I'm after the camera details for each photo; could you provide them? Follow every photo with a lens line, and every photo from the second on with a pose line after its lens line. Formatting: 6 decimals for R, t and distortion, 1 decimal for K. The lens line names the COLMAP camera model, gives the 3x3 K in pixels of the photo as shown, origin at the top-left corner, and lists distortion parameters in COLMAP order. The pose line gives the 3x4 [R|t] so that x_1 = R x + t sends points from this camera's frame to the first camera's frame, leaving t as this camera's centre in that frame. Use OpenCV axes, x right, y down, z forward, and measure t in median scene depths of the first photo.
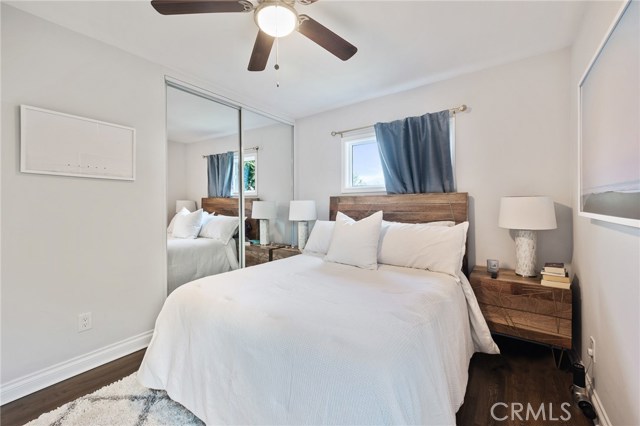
lens RADIAL K [[260.7, 0, 321.0], [0, 260.7, 204.2], [0, 0, 1]] dist [0.000264, 0.000007]
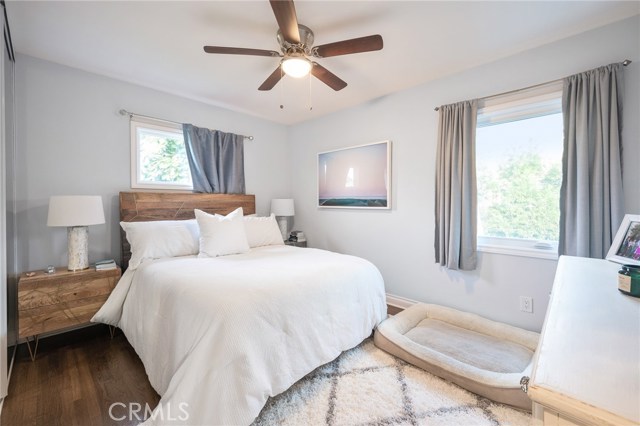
lens RADIAL K [[260.7, 0, 321.0], [0, 260.7, 204.2], [0, 0, 1]] dist [0.000264, 0.000007]
pose [[0.128953, 0.000346, 0.991651, -0.766615], [-0.001958, 0.999998, -0.000094, 0.007758], [-0.991649, -0.001930, 0.128954, 0.353429]]
